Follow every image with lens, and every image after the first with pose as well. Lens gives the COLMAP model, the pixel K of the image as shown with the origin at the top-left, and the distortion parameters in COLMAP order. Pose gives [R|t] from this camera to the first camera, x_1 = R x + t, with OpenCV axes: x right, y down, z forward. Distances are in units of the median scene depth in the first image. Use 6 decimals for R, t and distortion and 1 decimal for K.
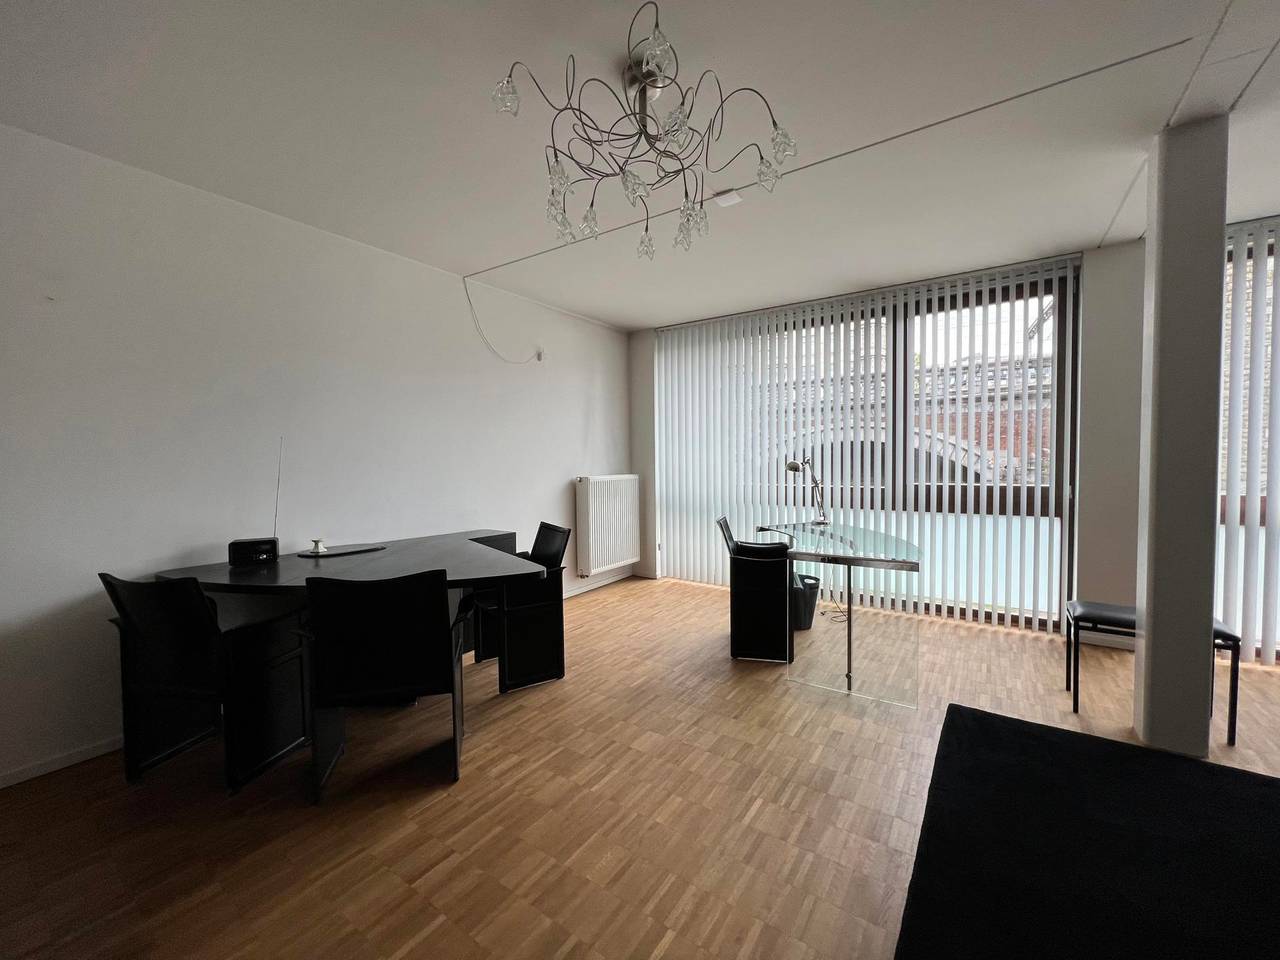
lens RADIAL K [[514.2, 0, 632.0], [0, 514.2, 473.8], [0, 0, 1]] dist [0.000066, -0.000401]
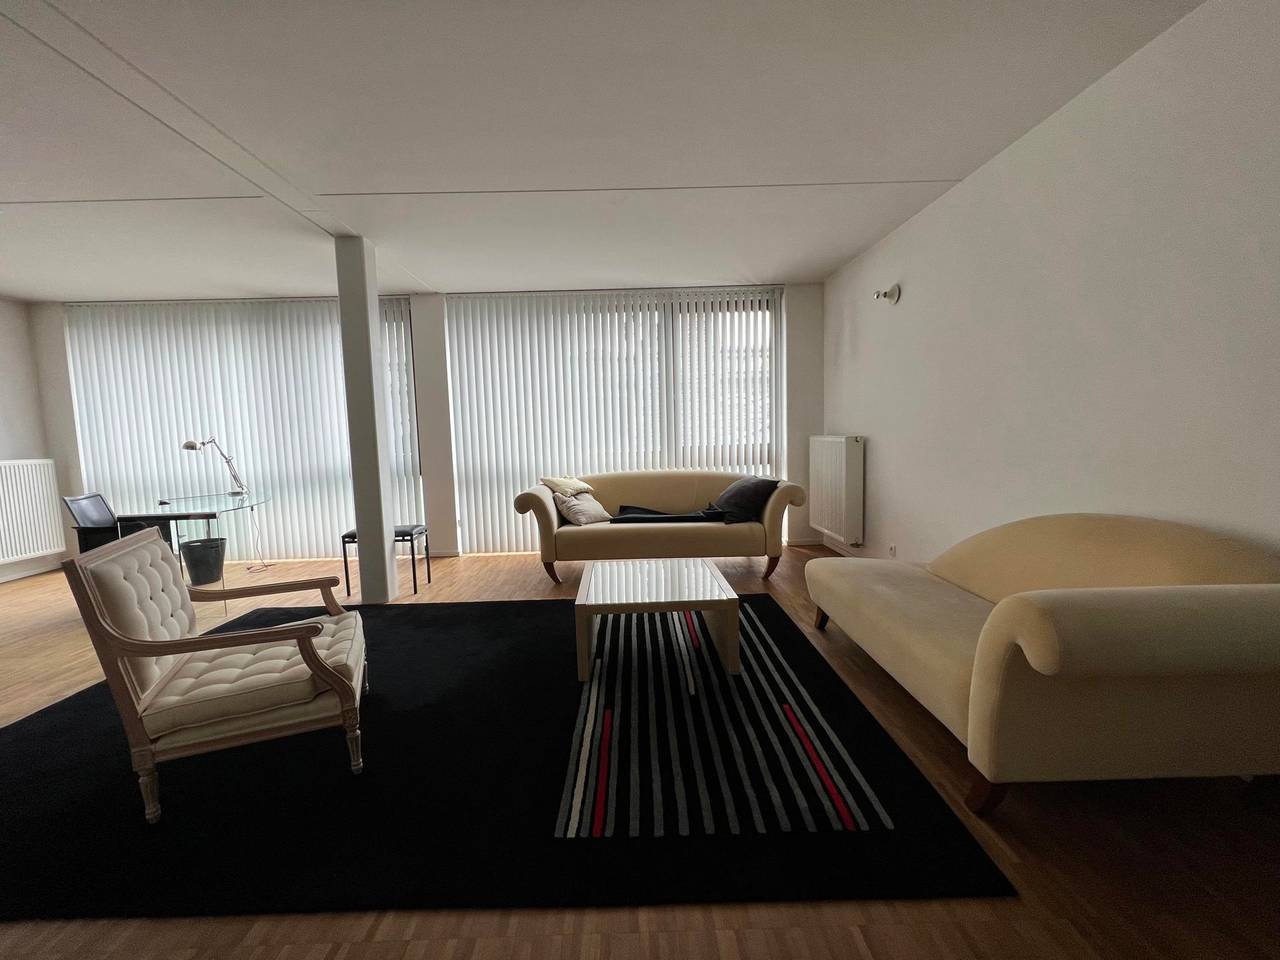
lens RADIAL K [[509.3, 0, 637.4], [0, 509.3, 476.7], [0, 0, 1]] dist [0.000052, 0.000463]
pose [[0.809211, -0.063113, 0.584119, 0.506108], [0.036391, 0.997689, 0.057385, 0.029100], [-0.586390, -0.025180, 0.809637, -0.579233]]
